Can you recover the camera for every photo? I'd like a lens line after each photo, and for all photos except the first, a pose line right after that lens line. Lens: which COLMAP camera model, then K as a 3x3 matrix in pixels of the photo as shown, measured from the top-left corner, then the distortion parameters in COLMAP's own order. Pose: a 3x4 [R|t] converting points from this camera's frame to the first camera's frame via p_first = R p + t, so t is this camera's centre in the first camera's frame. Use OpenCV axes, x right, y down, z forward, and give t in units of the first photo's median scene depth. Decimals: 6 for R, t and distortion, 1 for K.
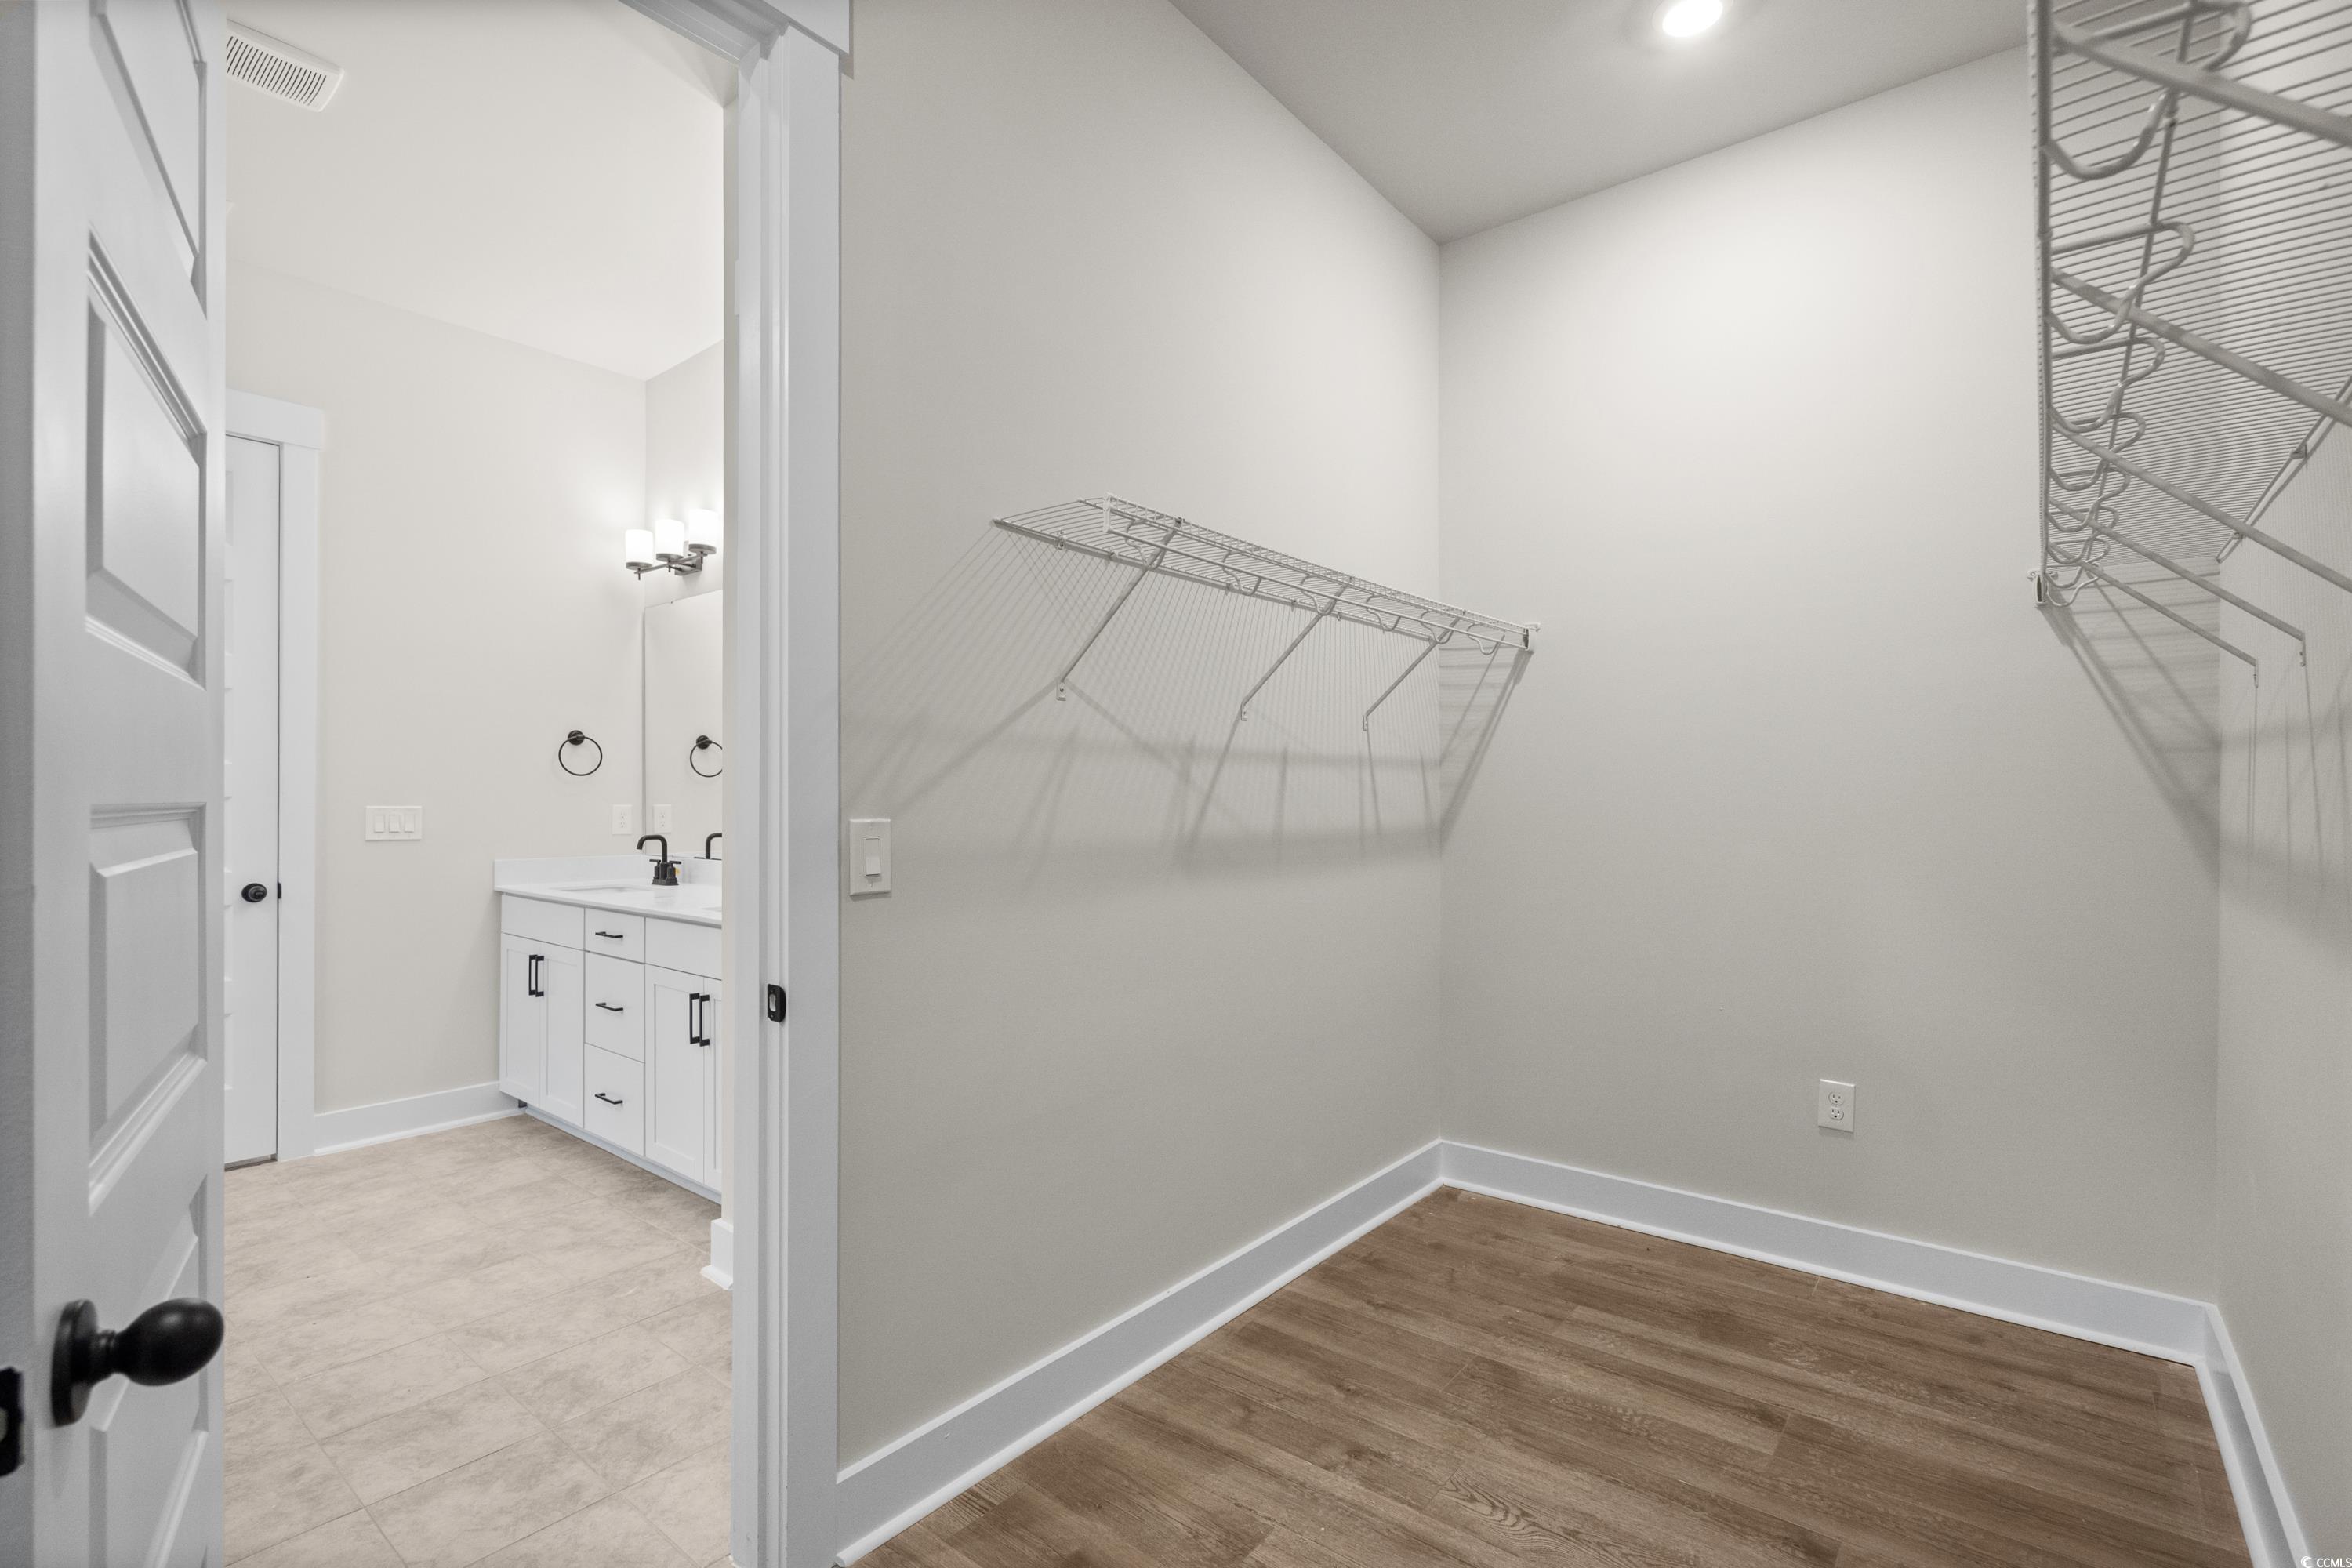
lens RADIAL K [[1052.5, 0, 1182.9], [0, 1052.5, 796.8], [0, 0, 1]] dist [-0.000258, 0.000020]
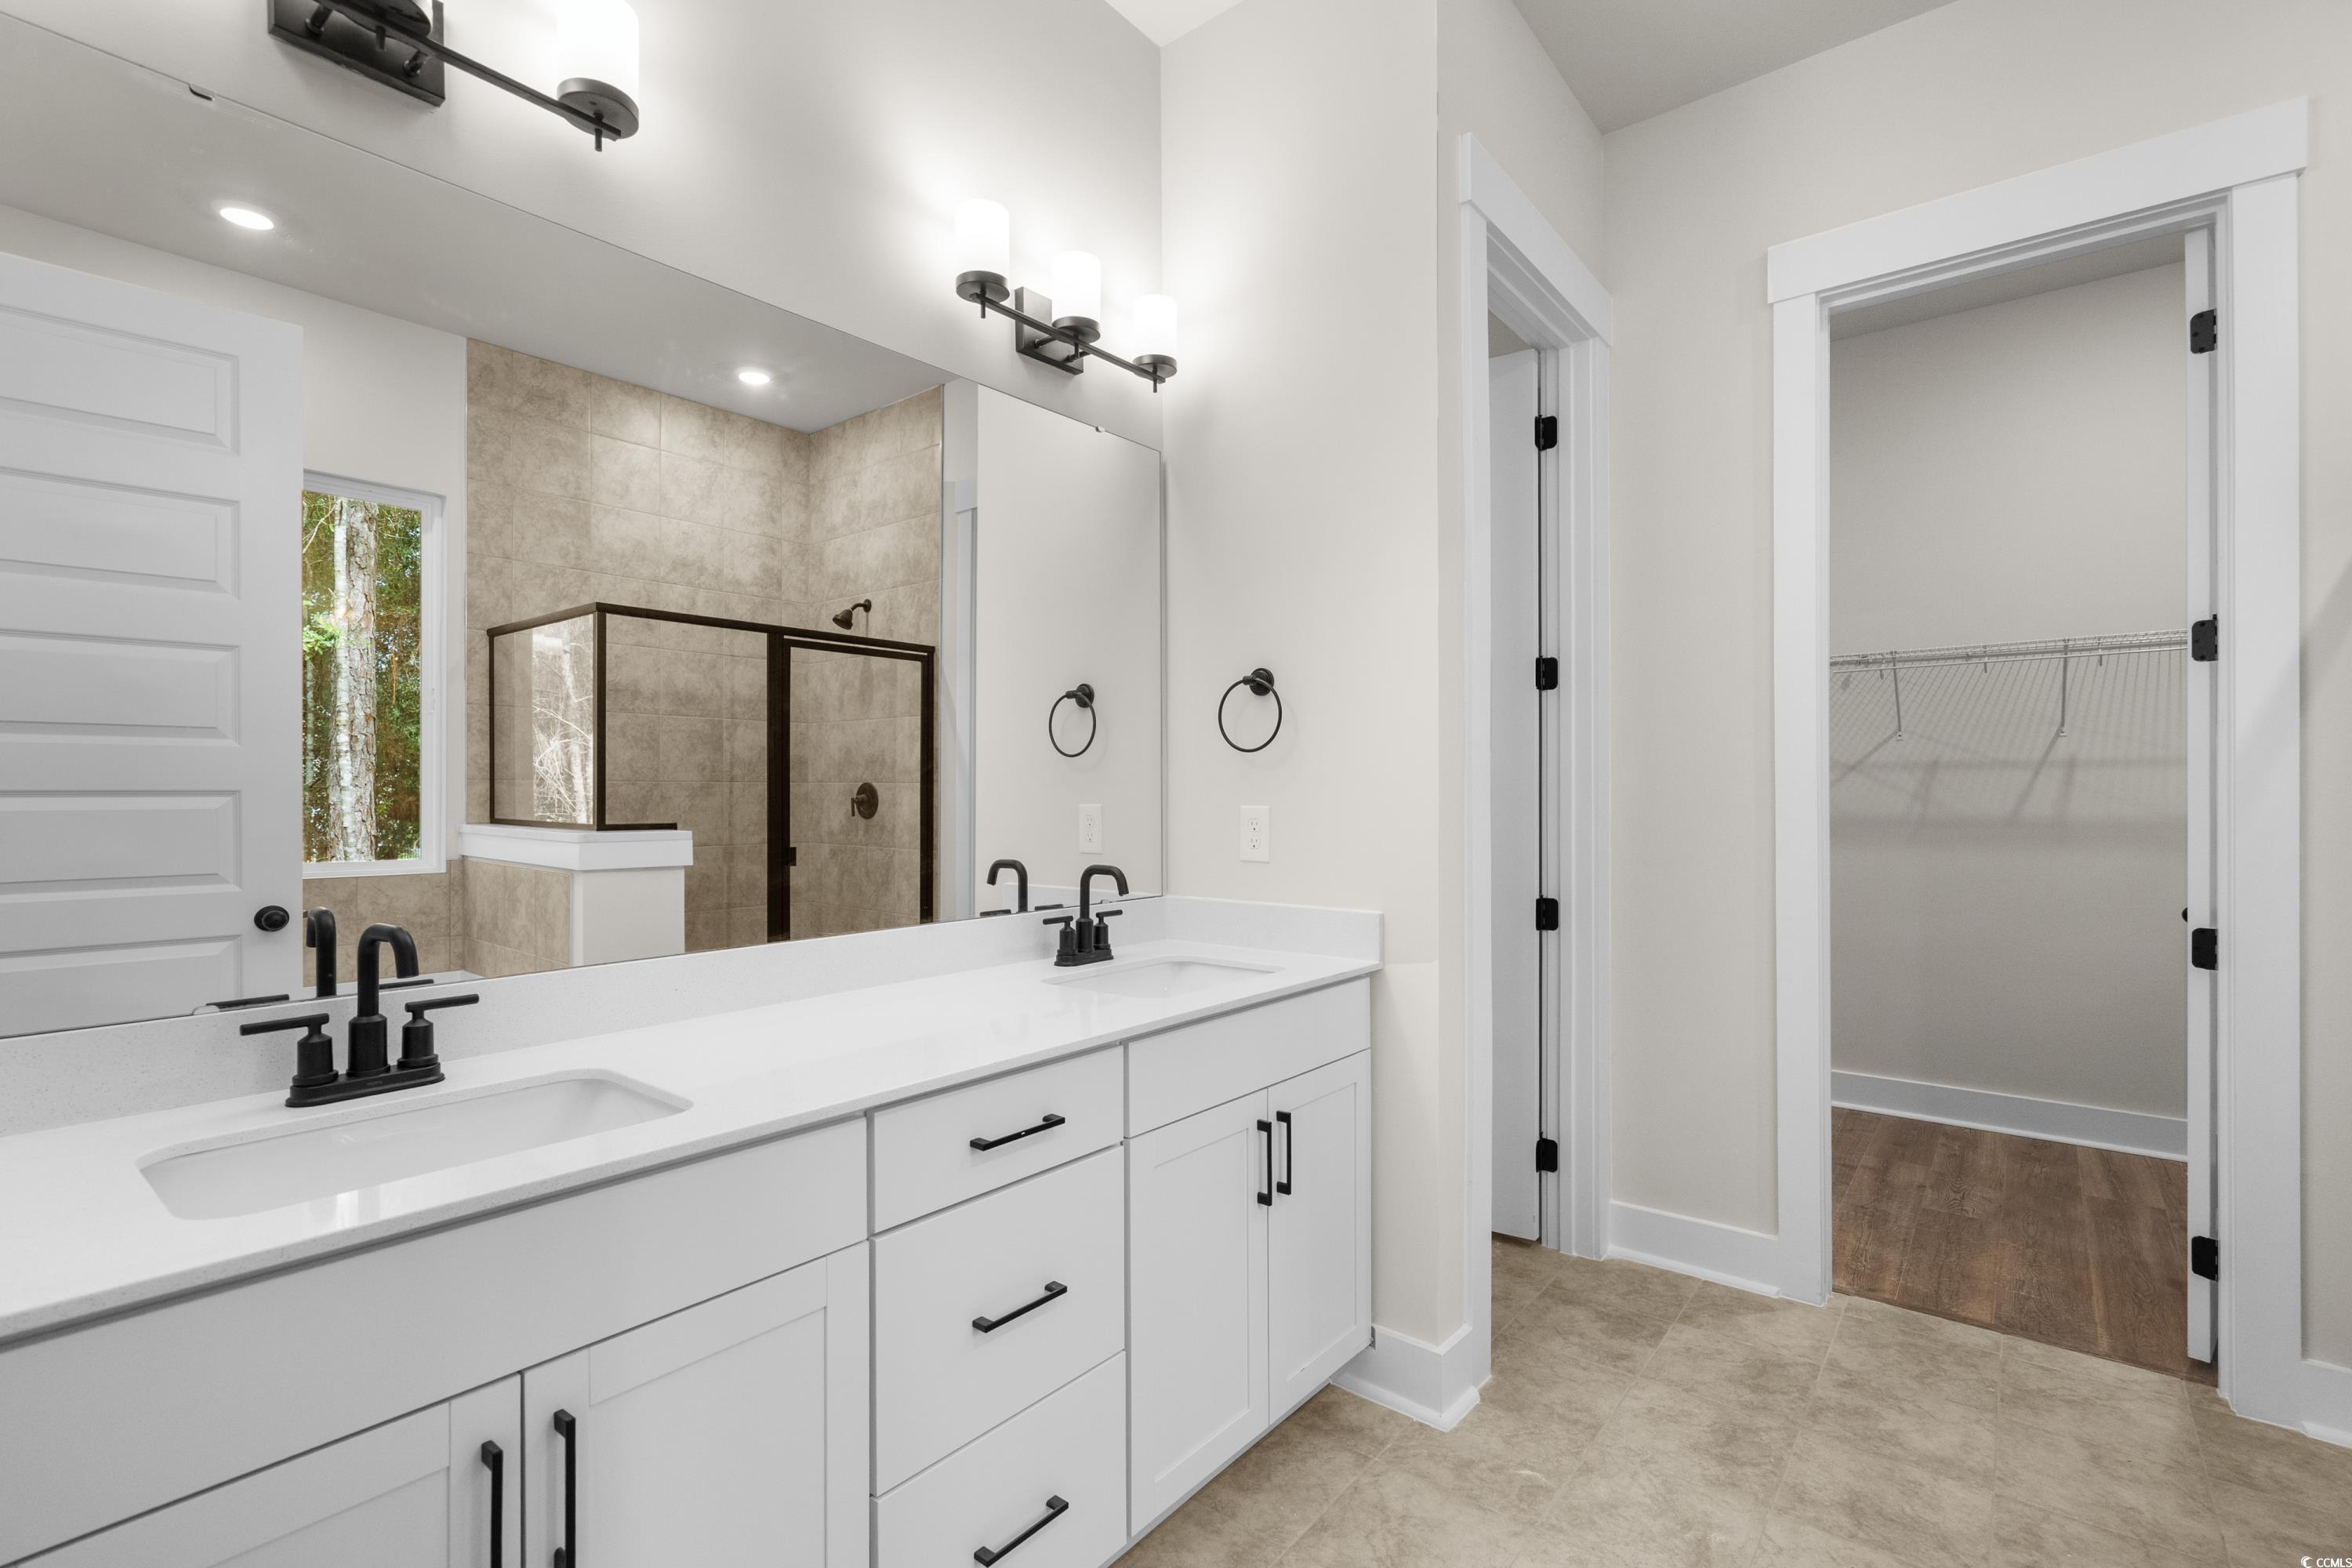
lens RADIAL K [[1052.5, 0, 1182.9], [0, 1052.5, 796.8], [0, 0, 1]] dist [-0.000258, 0.000020]
pose [[0.008987, 0.000186, 0.999960, -1.606738], [-0.000610, 1.000000, -0.000180, 0.014057], [-0.999959, -0.000608, 0.008987, 1.586040]]
